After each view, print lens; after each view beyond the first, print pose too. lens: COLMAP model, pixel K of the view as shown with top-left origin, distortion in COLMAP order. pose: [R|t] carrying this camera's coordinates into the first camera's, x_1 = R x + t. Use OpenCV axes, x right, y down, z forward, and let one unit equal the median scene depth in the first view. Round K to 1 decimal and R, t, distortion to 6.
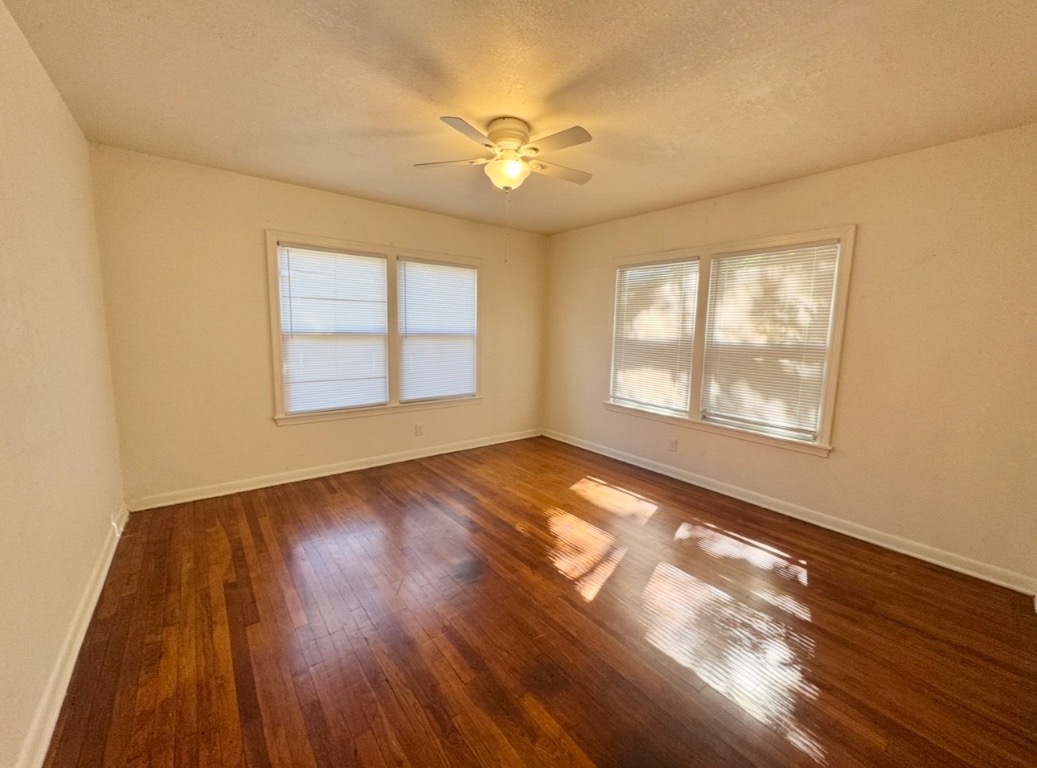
lens RADIAL K [[408.5, 0, 518.5], [0, 408.5, 384.0], [0, 0, 1]] dist [0.000136, 0.000011]
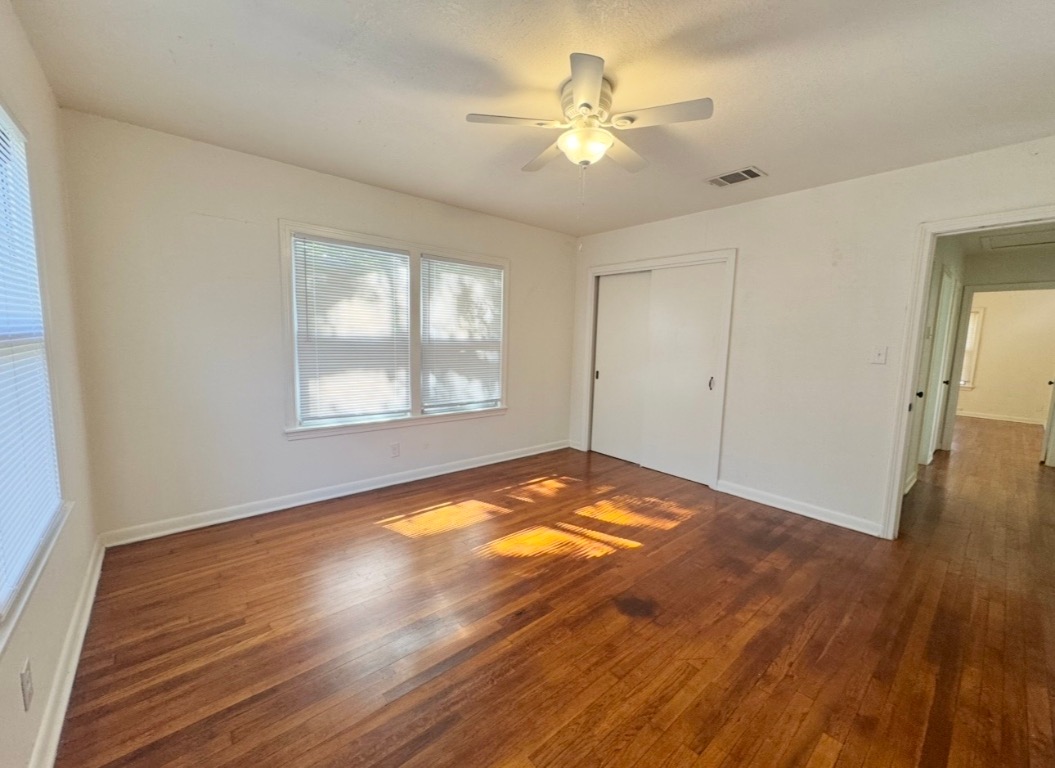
lens RADIAL K [[420.0, 0, 527.5], [0, 420.0, 384.0], [0, 0, 1]] dist [-0.001105, -0.000075]
pose [[-0.045940, -0.135979, 0.989646, -0.638777], [0.106227, 0.984410, 0.140191, -0.113747], [-0.993280, 0.111568, -0.030779, 0.819704]]
